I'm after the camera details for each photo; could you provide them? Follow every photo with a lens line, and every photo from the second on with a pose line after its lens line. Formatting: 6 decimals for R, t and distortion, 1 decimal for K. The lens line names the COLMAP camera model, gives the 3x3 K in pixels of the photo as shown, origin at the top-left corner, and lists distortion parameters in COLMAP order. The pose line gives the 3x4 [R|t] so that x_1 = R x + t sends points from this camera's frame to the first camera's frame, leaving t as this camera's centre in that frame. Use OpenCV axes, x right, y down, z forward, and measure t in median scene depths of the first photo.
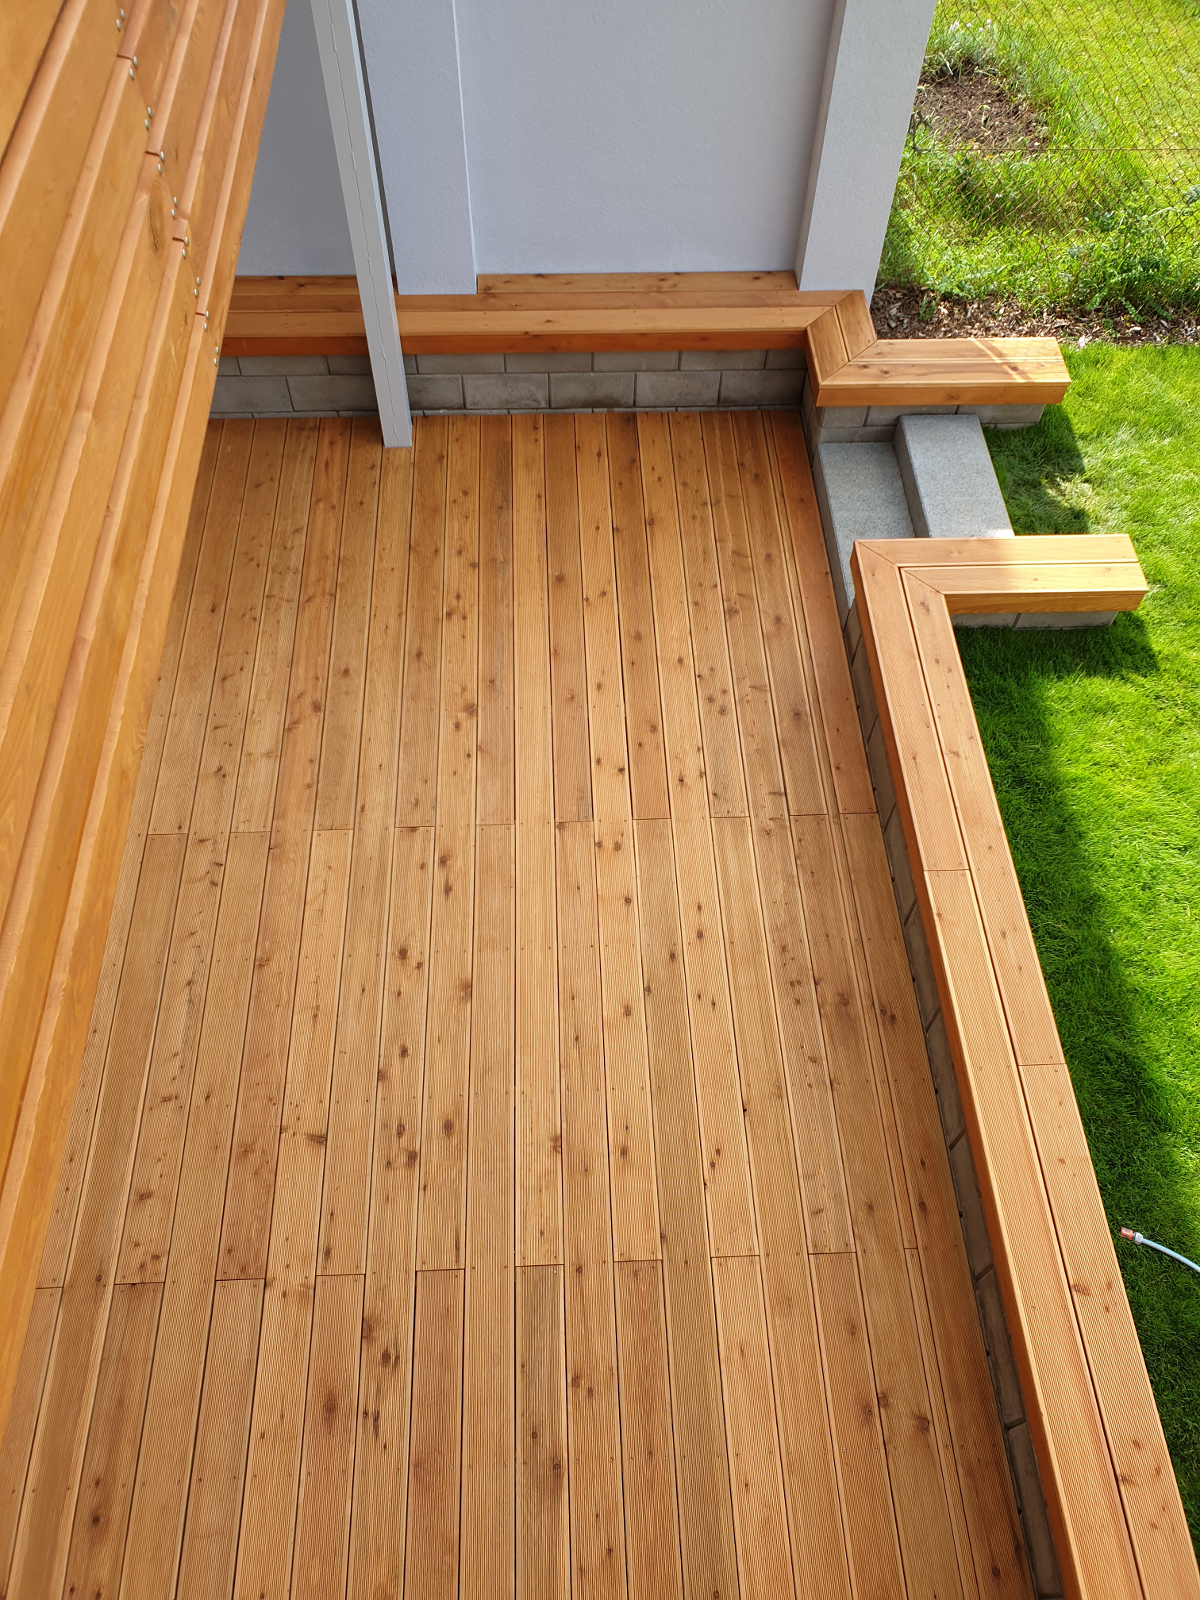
lens RADIAL K [[1233.2, 0, 605.4], [0, 1233.2, 789.4], [0, 0, 1]] dist [0.150025, -0.397173]
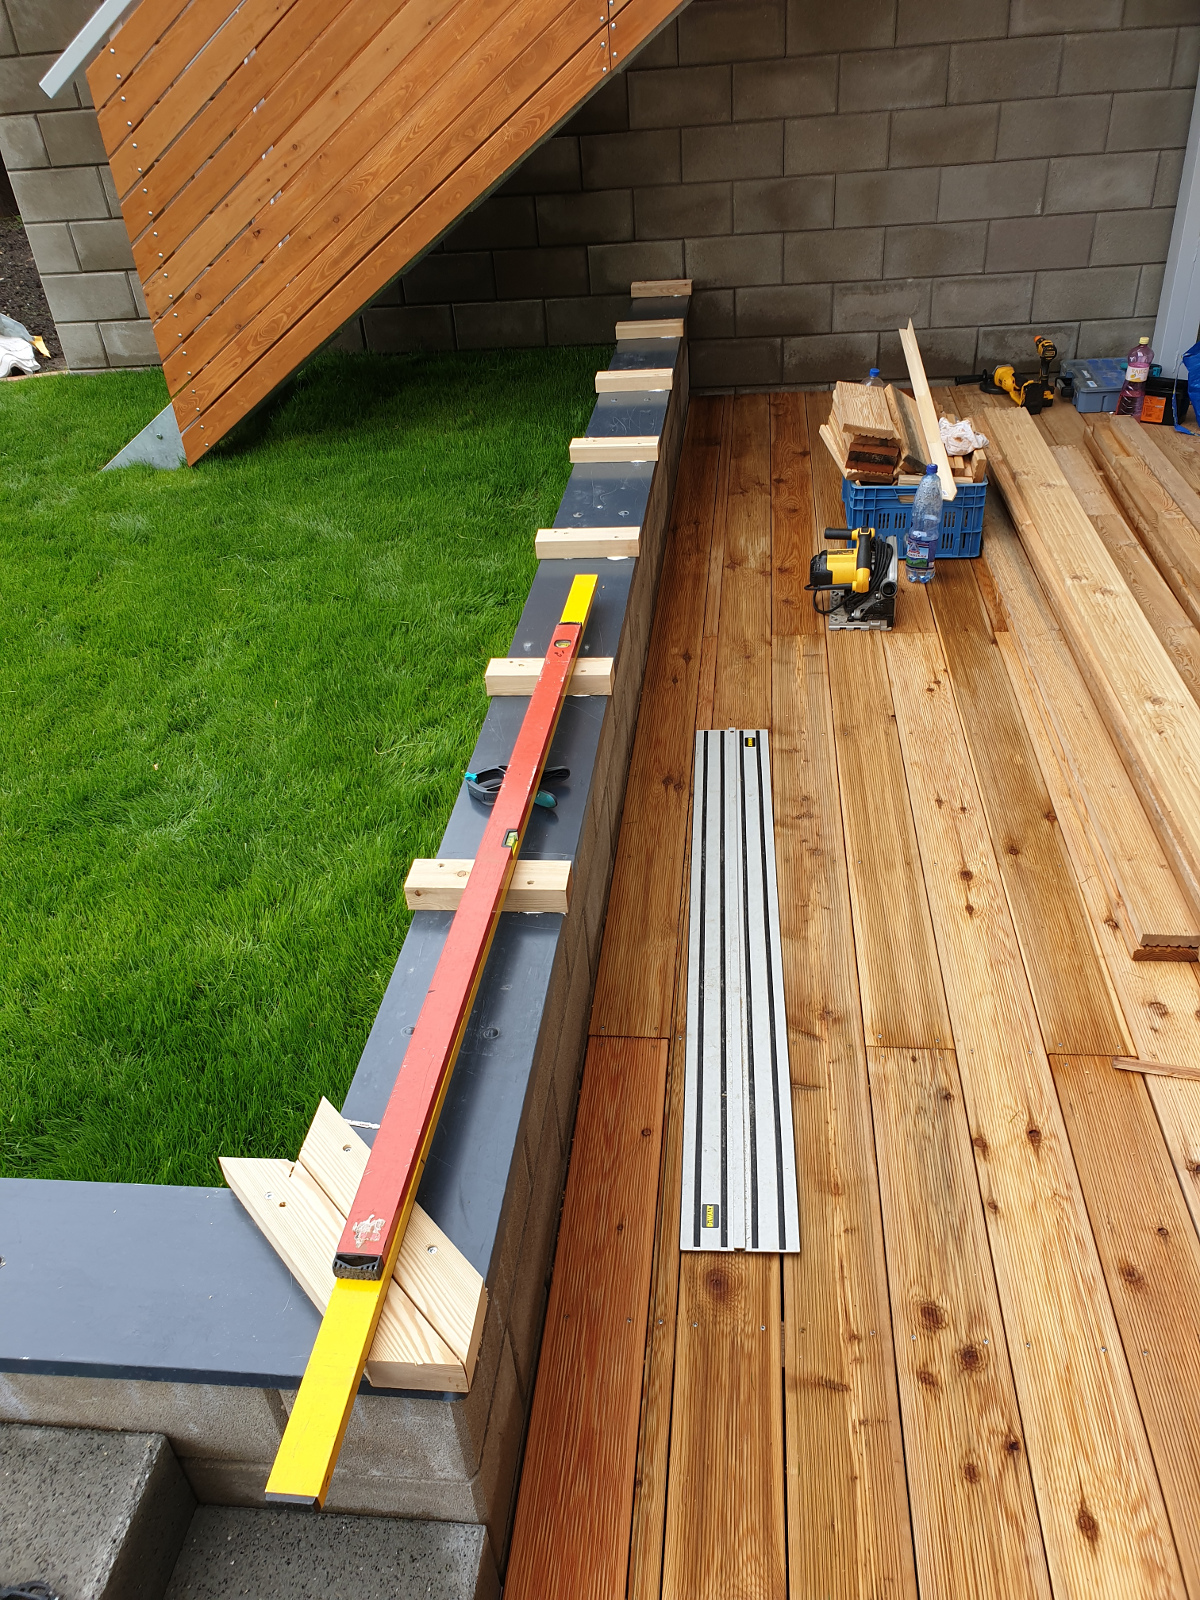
lens RADIAL K [[1235.2, 0, 599.2], [0, 1235.2, 828.7], [0, 0, 1]] dist [-0.002758, 0.040217]
pose [[-0.987544, -0.044389, 0.150949, 0.128877], [0.152257, -0.027715, 0.987952, -0.381033], [-0.039671, 0.998630, 0.034128, 0.782667]]
